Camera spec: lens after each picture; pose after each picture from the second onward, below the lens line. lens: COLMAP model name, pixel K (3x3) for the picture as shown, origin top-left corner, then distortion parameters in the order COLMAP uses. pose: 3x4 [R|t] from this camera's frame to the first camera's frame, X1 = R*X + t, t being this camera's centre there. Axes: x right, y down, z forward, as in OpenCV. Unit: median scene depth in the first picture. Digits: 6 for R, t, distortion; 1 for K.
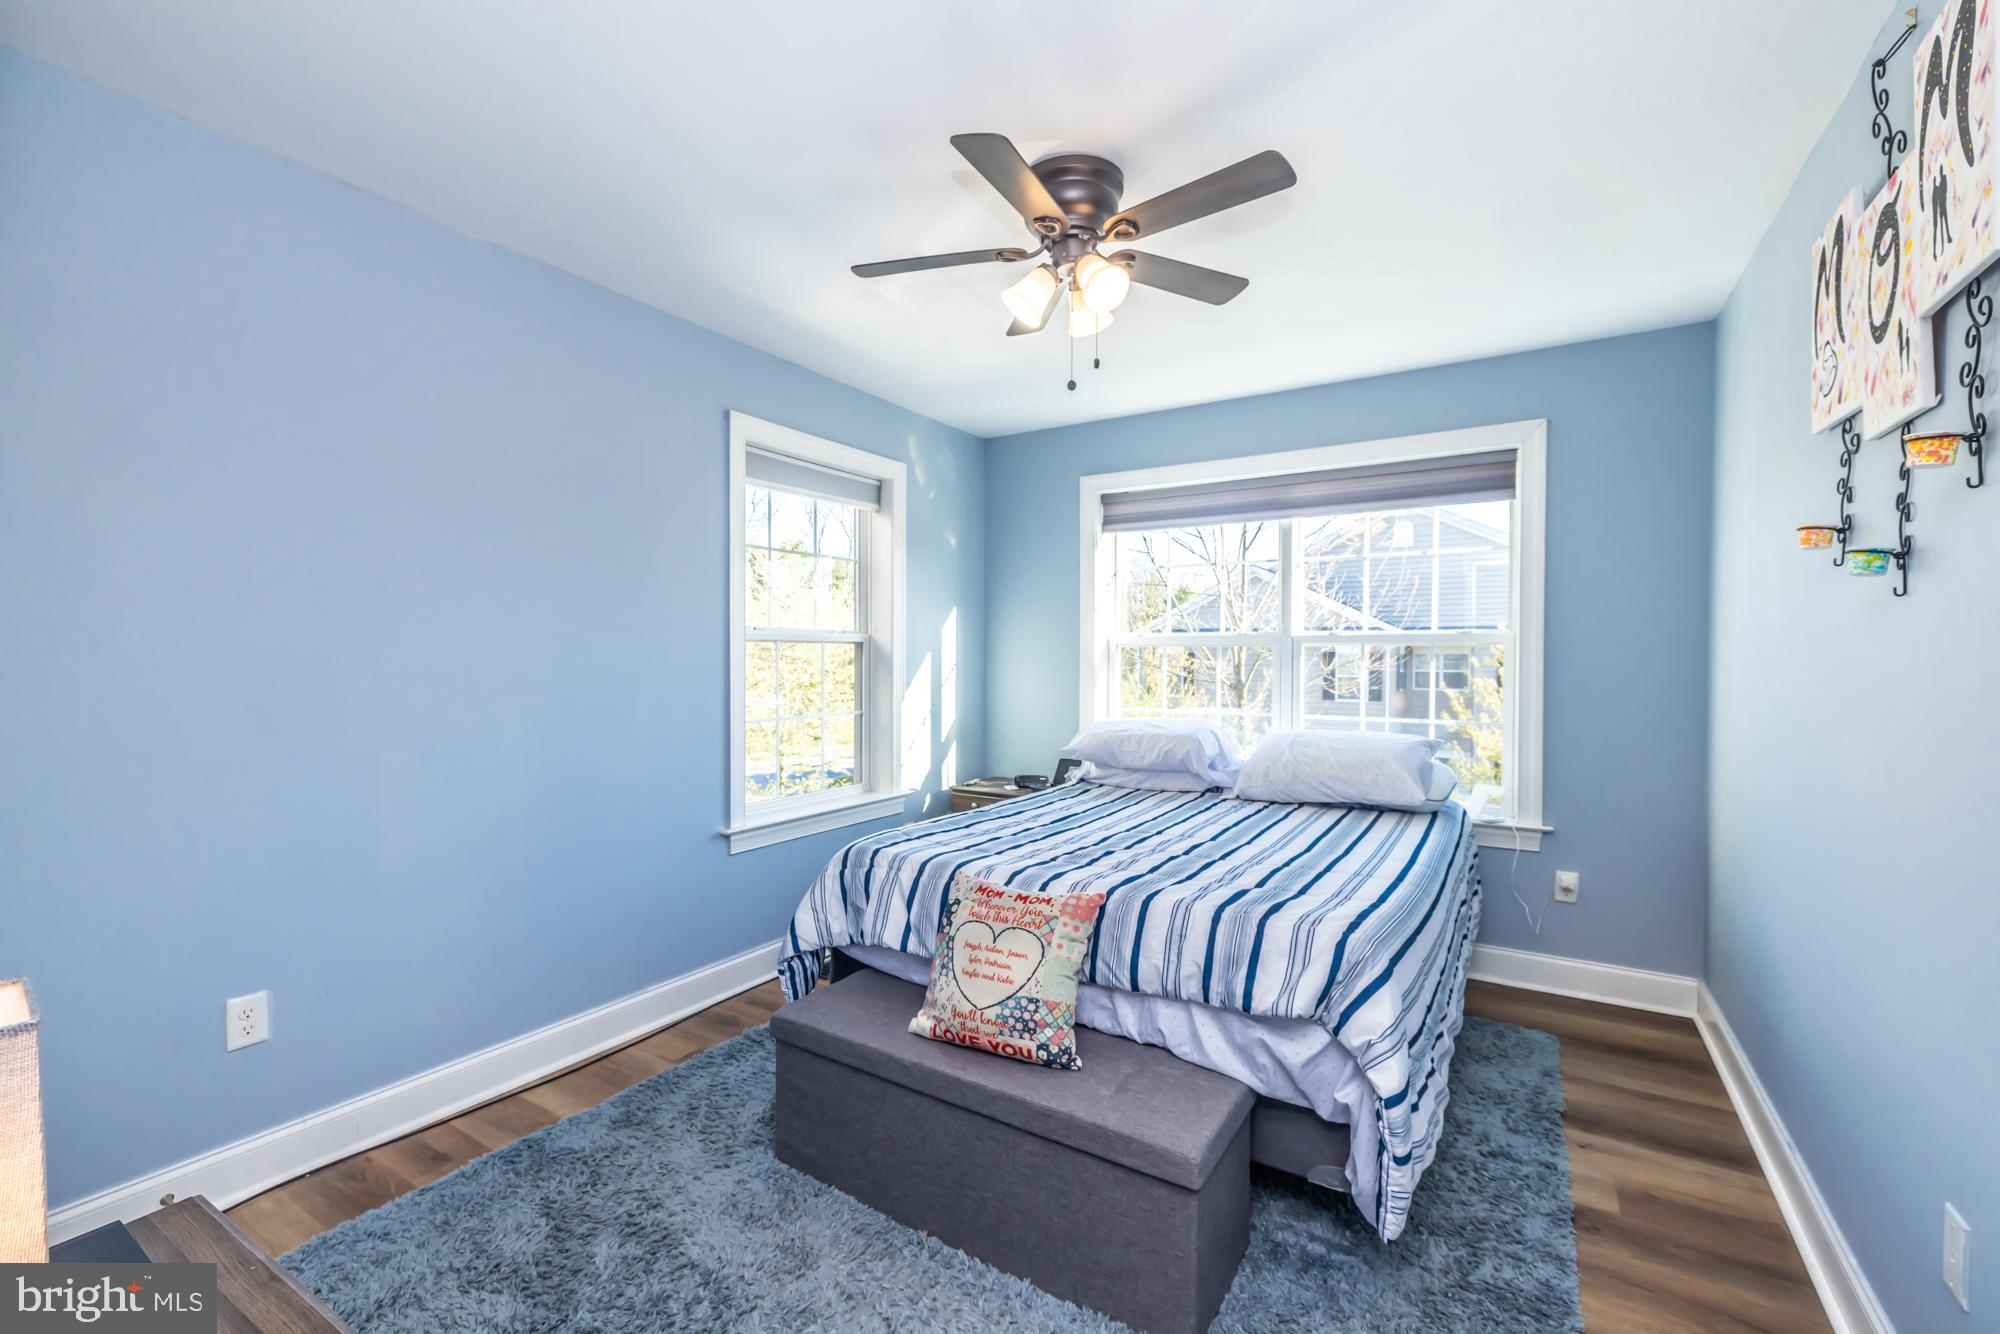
lens RADIAL K [[836.9, 0, 1000.0], [0, 836.9, 667.0], [0, 0, 1]] dist [0.000775, 0.000746]
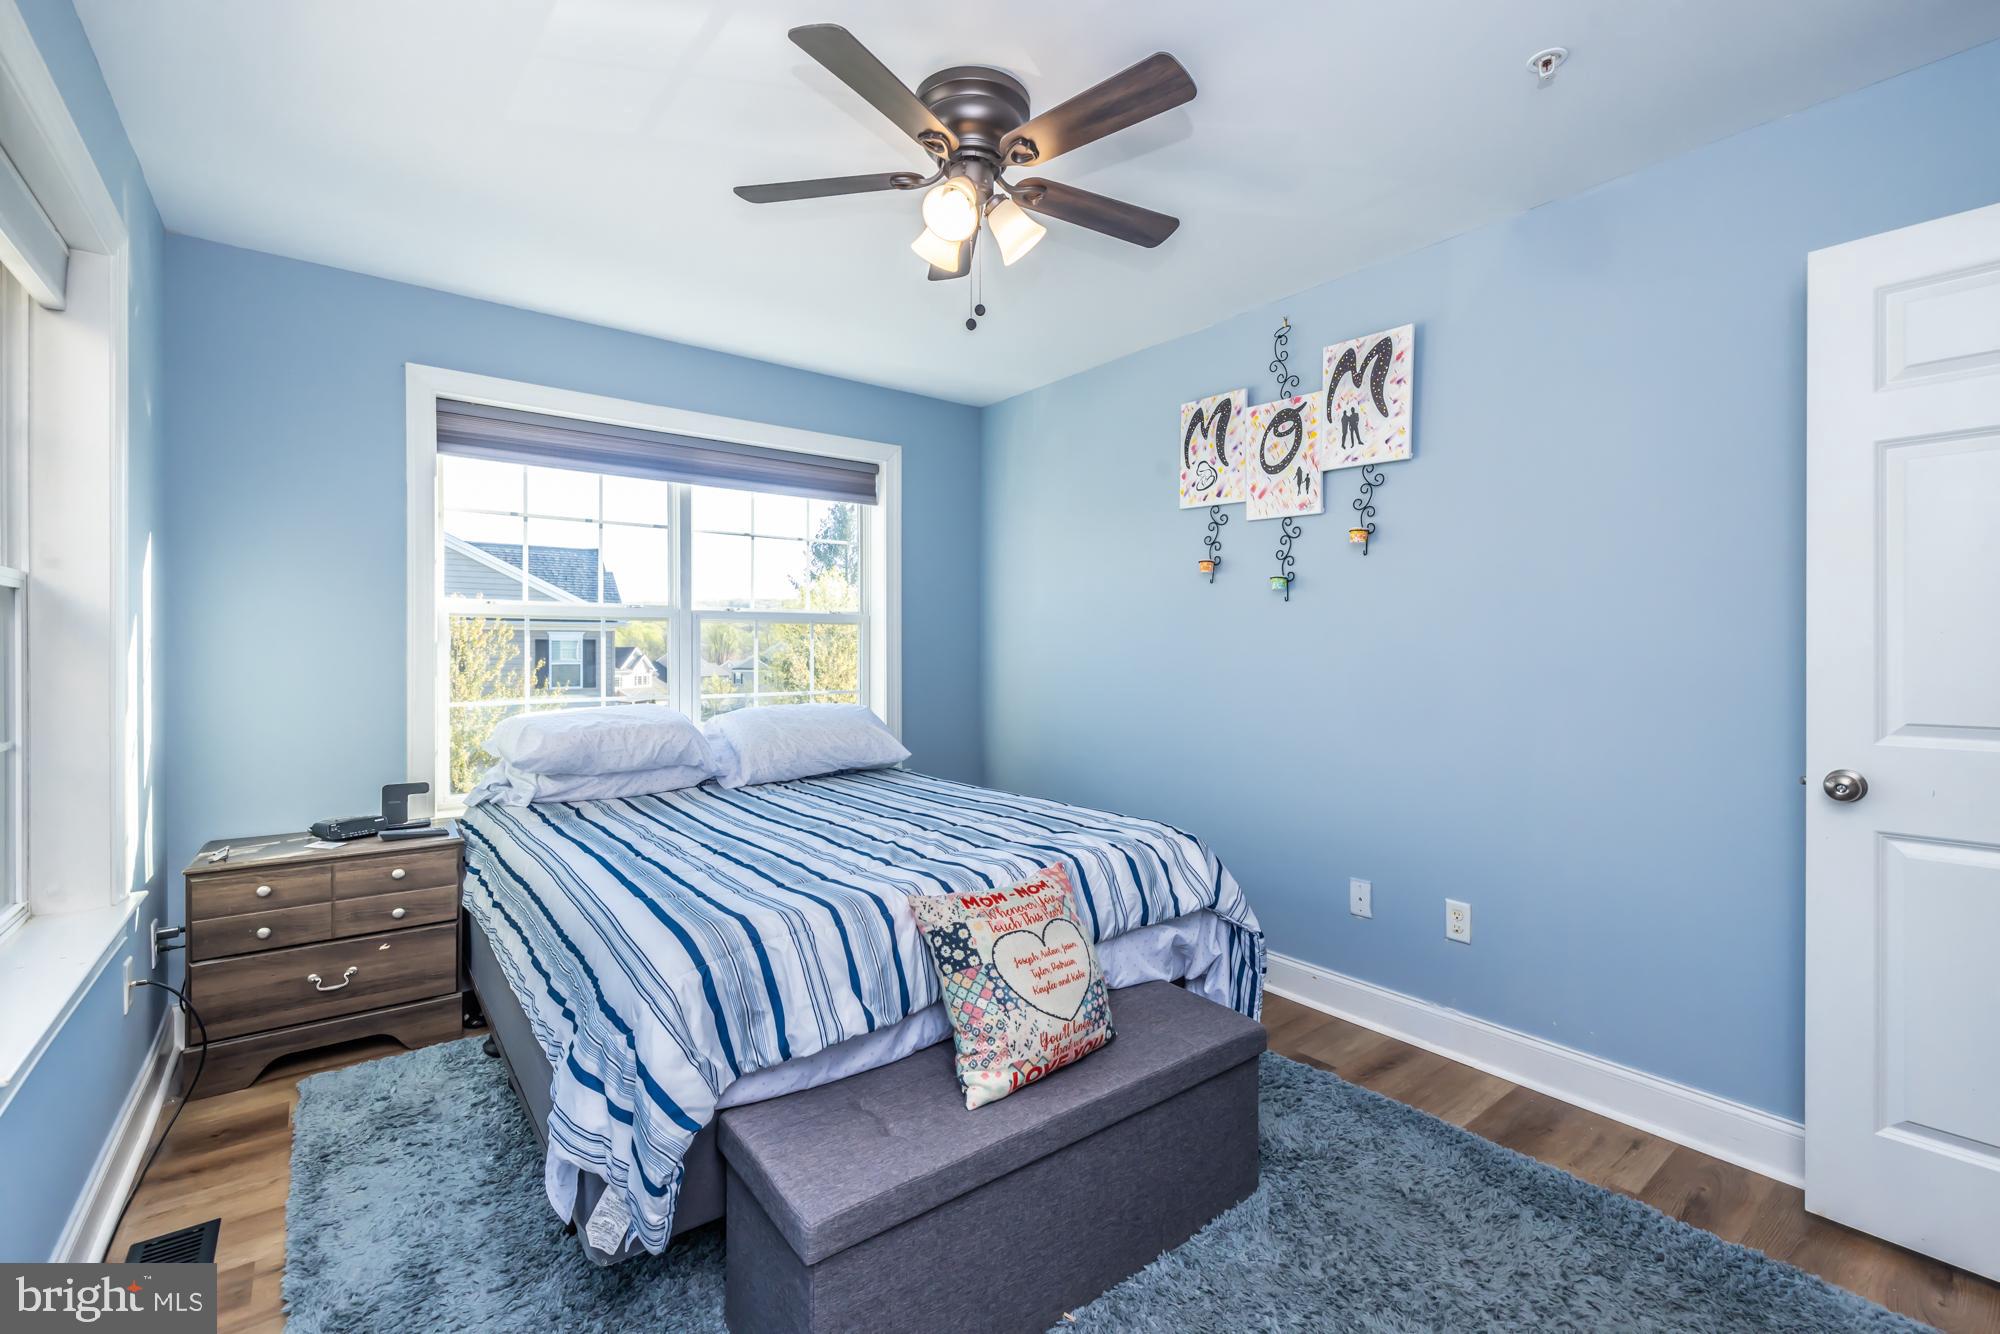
lens RADIAL K [[837.1, 0, 997.9], [0, 837.1, 653.5], [0, 0, 1]] dist [0.000933, 0.000432]
pose [[0.351211, -0.007967, 0.936262, -0.833720], [0.009984, 0.999939, 0.004764, 0.018806], [-0.936243, 0.007674, 0.351269, 0.727530]]
